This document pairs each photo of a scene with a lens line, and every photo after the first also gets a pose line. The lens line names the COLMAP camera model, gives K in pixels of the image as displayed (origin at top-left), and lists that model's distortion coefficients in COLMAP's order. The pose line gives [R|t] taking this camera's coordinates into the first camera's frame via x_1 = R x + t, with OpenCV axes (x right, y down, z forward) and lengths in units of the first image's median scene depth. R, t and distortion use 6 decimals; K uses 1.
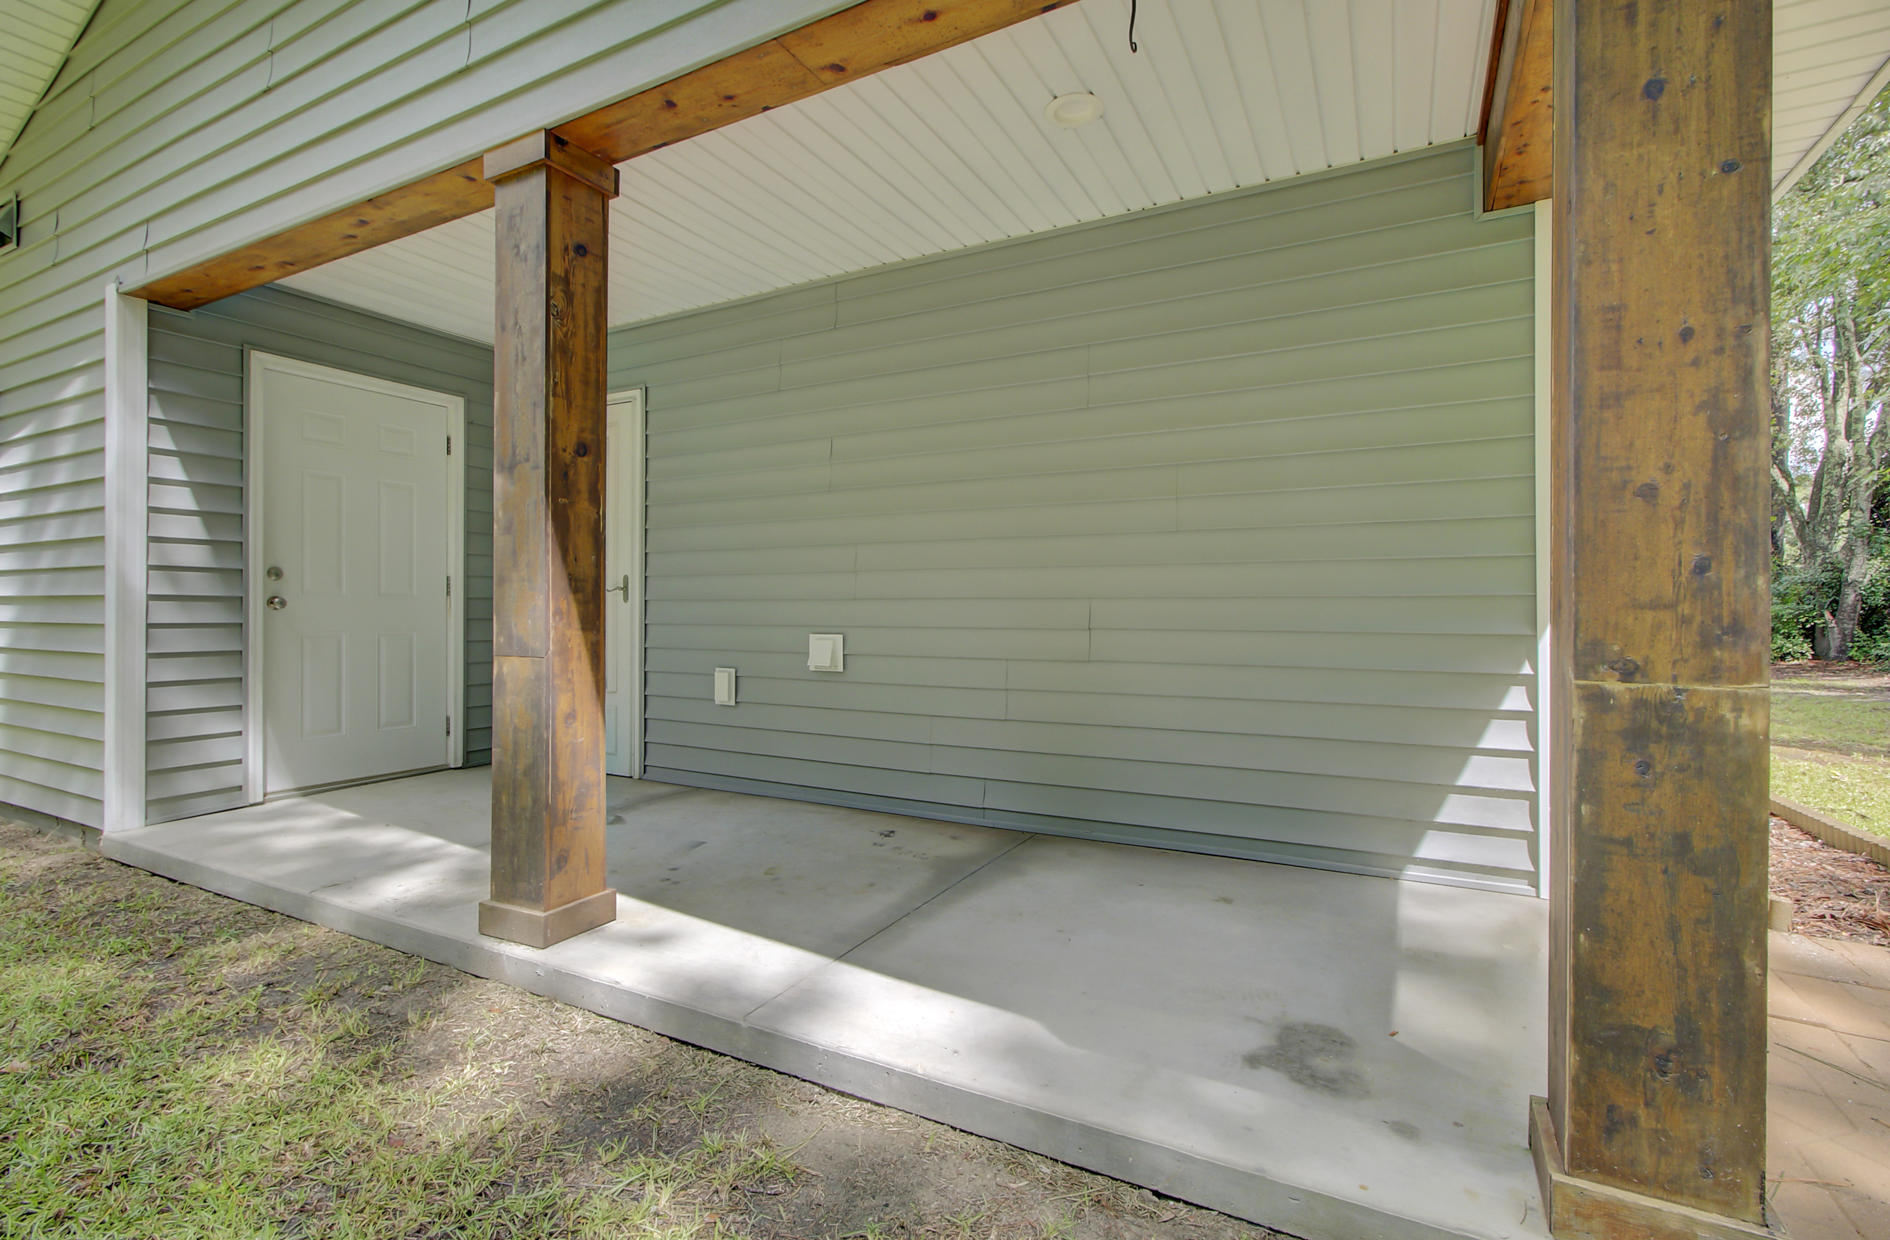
lens RADIAL K [[872.9, 0, 934.7], [0, 872.9, 613.3], [0, 0, 1]] dist [-0.002198, -0.000197]
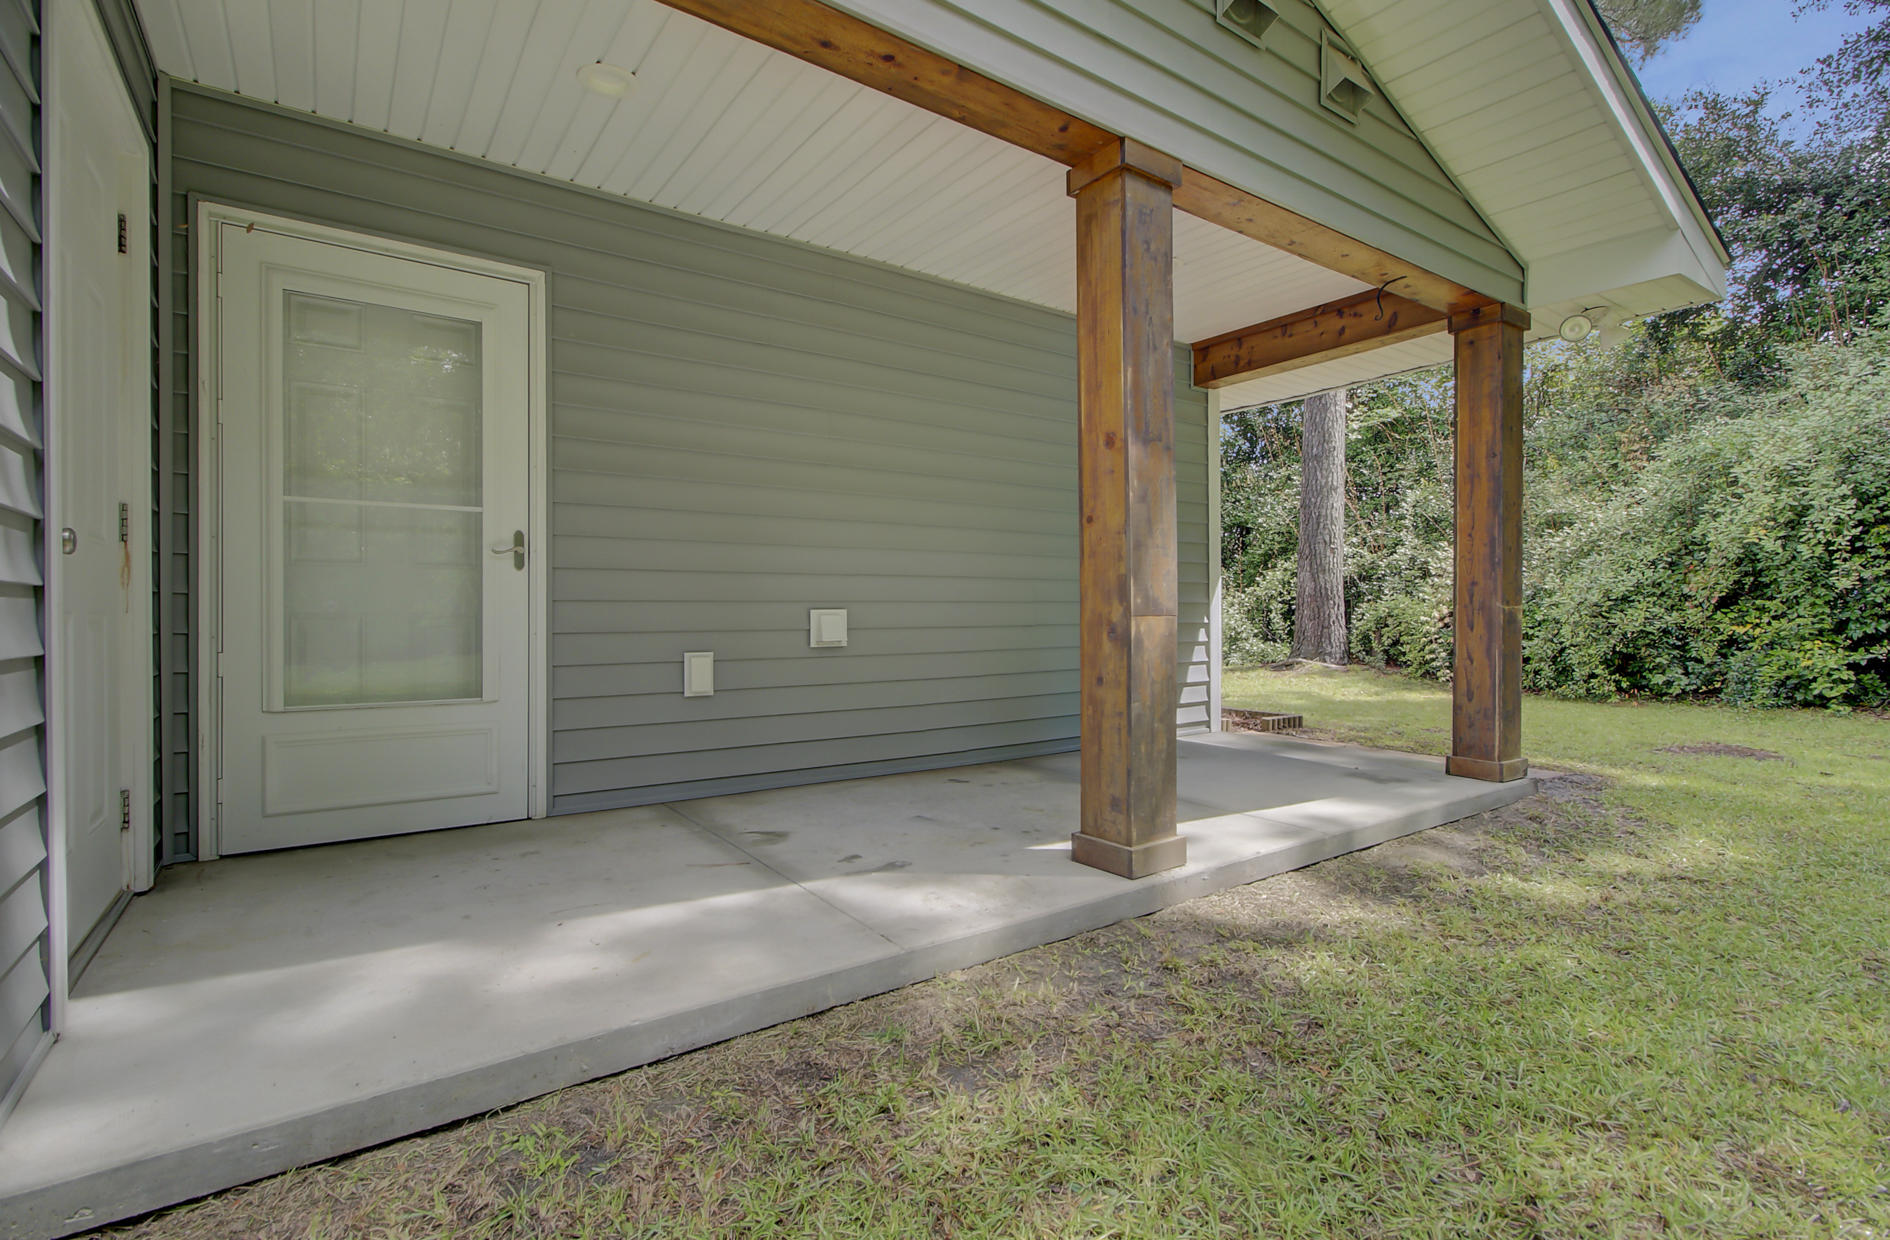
lens RADIAL K [[872.9, 0, 934.7], [0, 872.9, 613.3], [0, 0, 1]] dist [-0.002198, -0.000197]
pose [[0.448465, -0.007108, 0.893772, -1.382695], [0.004715, 0.999973, 0.005586, 0.034037], [-0.893788, 0.001709, 0.448486, 0.653821]]
